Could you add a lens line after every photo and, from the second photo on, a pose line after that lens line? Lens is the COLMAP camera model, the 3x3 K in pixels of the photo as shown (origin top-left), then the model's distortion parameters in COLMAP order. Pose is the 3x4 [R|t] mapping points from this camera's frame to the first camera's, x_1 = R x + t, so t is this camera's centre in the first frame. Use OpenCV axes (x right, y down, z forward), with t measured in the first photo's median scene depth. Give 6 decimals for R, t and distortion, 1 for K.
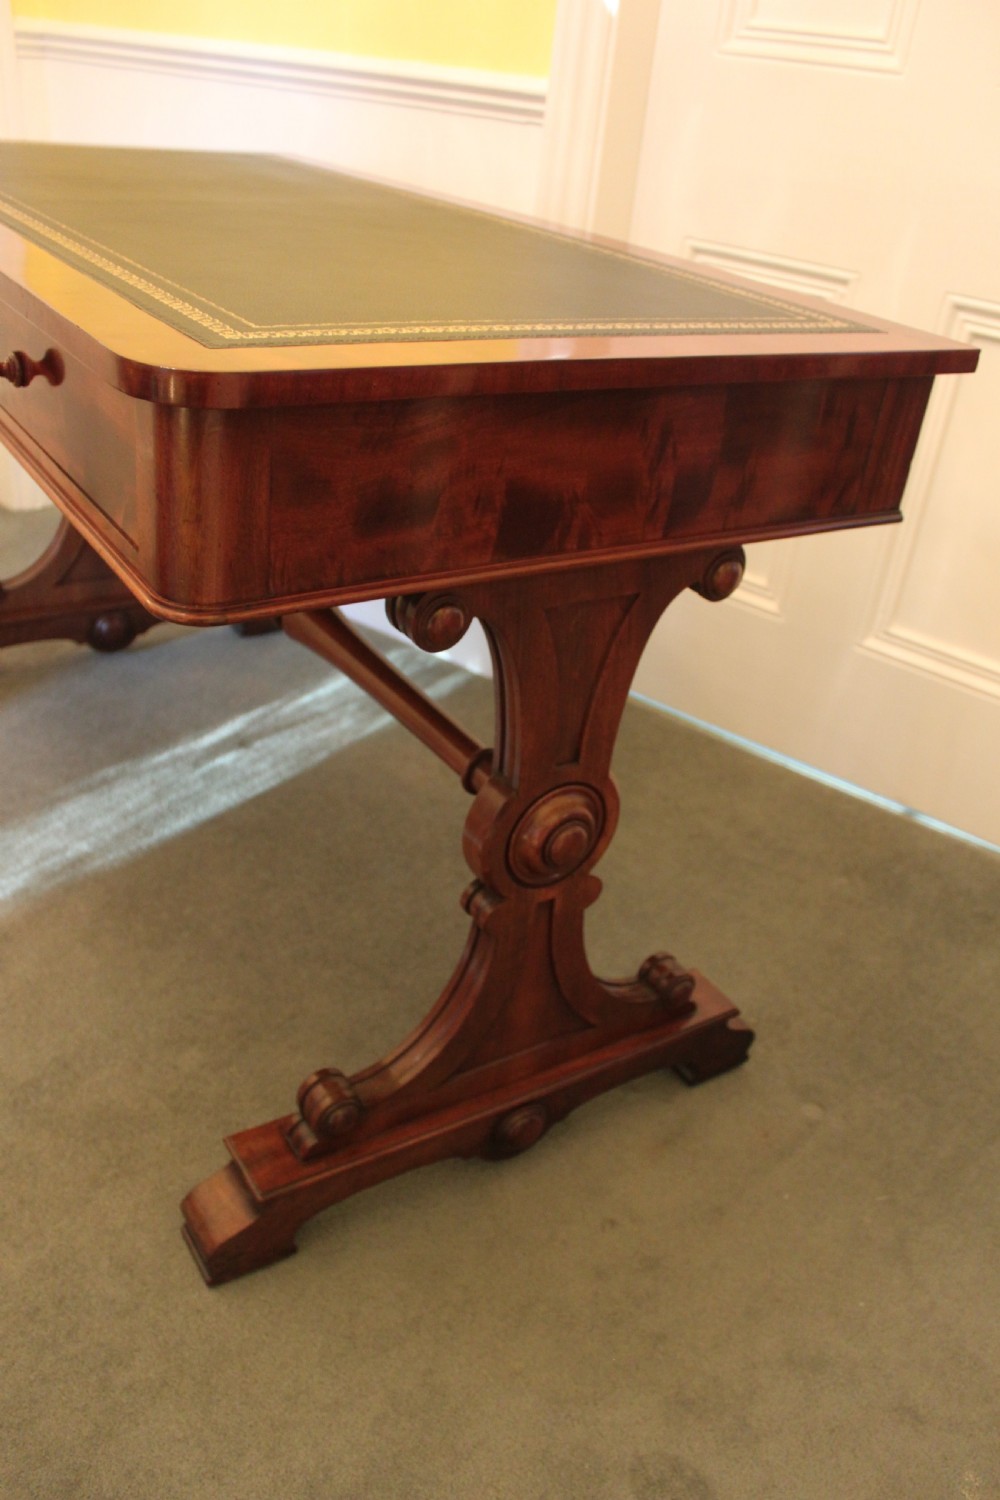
lens RADIAL K [[1241.2, 0, 456.8], [0, 1241.2, 751.5], [0, 0, 1]] dist [-0.114174, 0.041453]
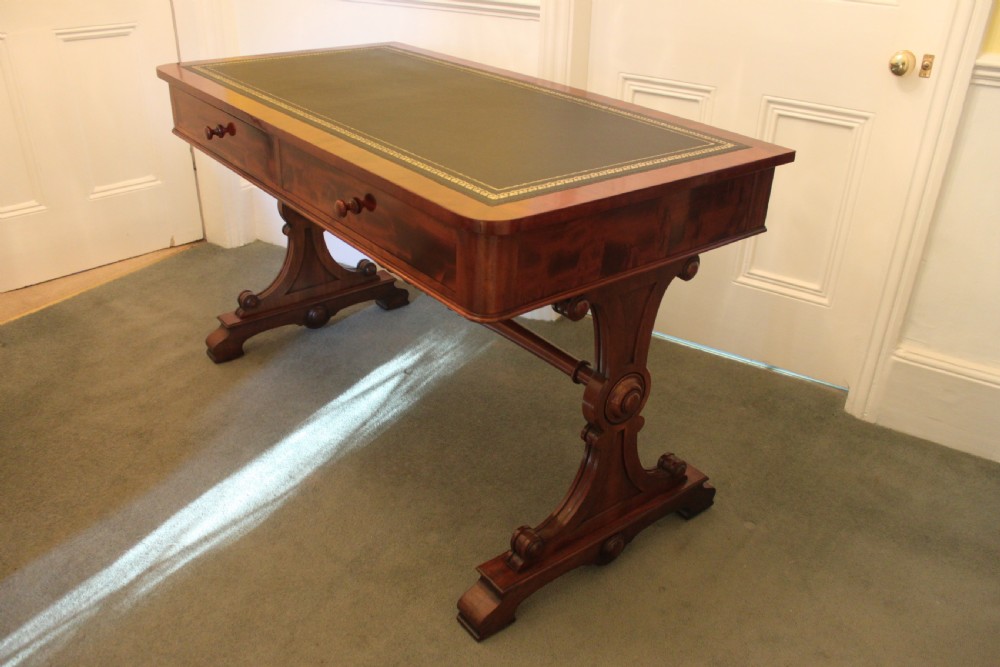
lens RADIAL K [[827.5, 0, 494.8], [0, 827.5, 333.5], [0, 0, 1]] dist [-0.114174, 0.041453]
pose [[0.992078, -0.108993, 0.062460, -0.194538], [0.110753, 0.993522, -0.025437, -0.028034], [-0.059283, 0.032153, 0.997723, -0.349183]]
